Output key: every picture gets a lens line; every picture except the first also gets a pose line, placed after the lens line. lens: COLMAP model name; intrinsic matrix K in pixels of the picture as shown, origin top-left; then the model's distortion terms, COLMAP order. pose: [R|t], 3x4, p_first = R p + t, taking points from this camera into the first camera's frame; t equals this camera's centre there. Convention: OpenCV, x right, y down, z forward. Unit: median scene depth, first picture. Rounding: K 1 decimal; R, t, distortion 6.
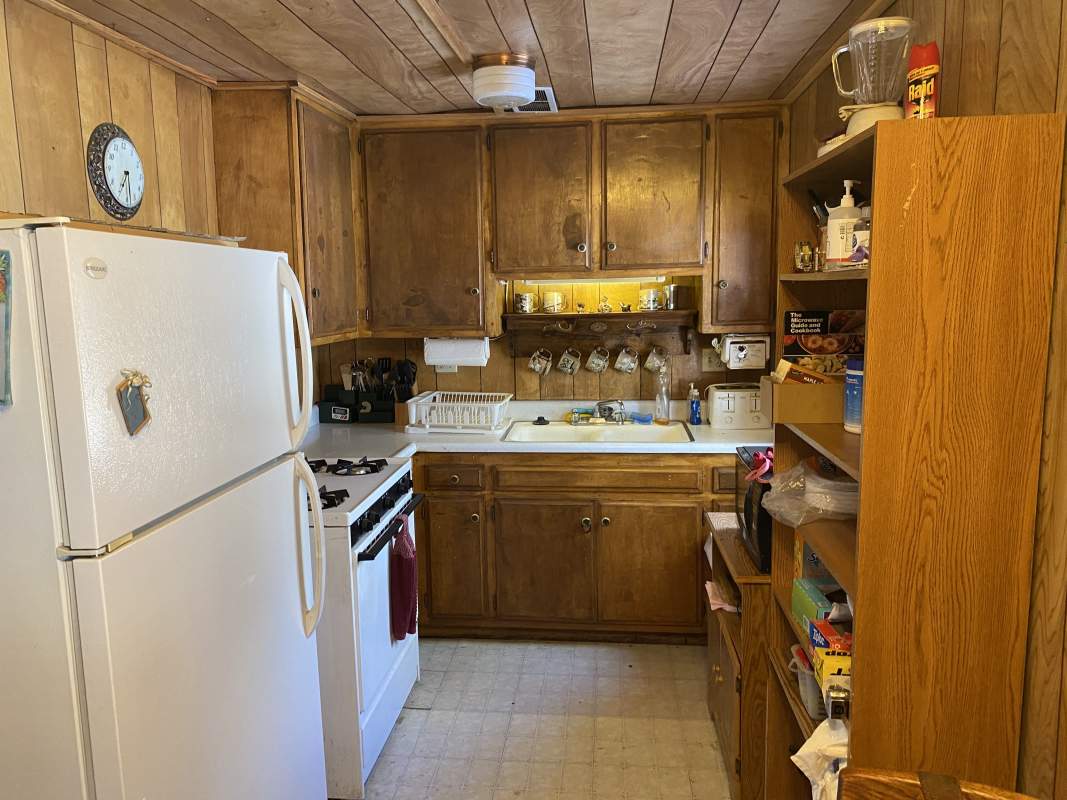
lens RADIAL K [[808.6, 0, 534.4], [0, 808.6, 399.8], [0, 0, 1]] dist [0.058995, -0.063563]
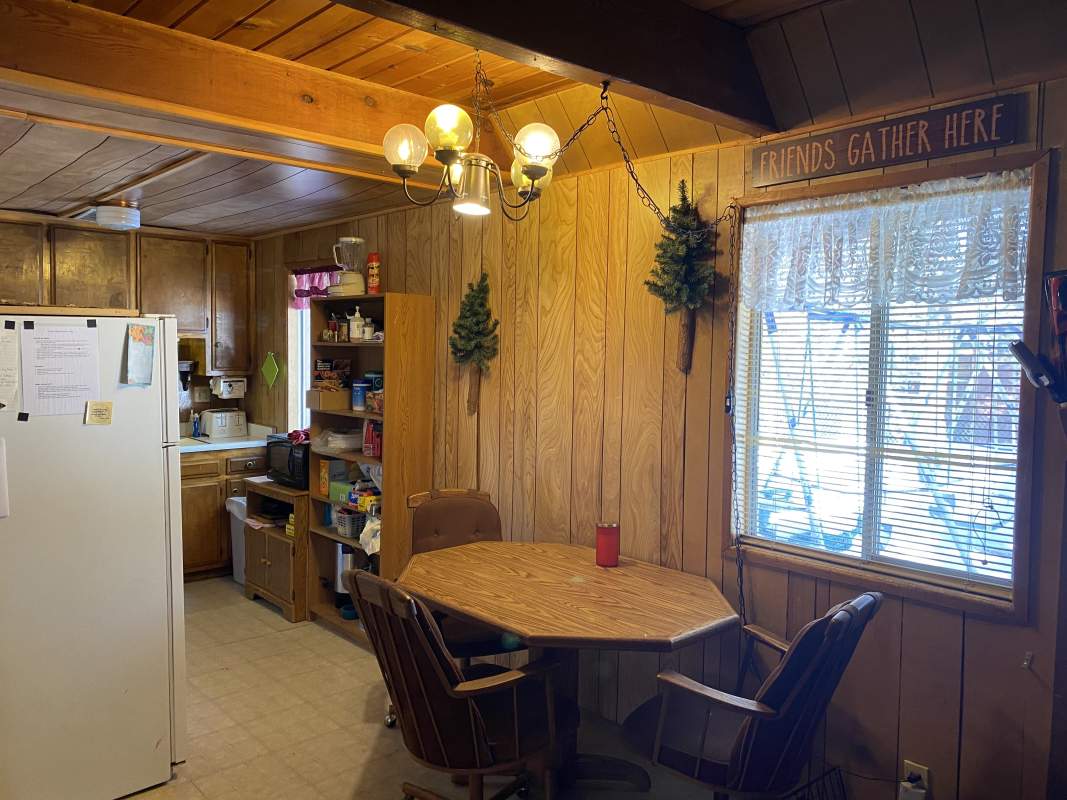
lens RADIAL K [[808.6, 0, 509.0], [0, 808.6, 388.3], [0, 0, 1]] dist [0.058995, -0.063563]
pose [[0.690022, -0.005373, 0.723768, -0.537789], [0.071027, 0.995649, -0.060324, 0.079395], [-0.720295, 0.093031, 0.687401, -0.497847]]
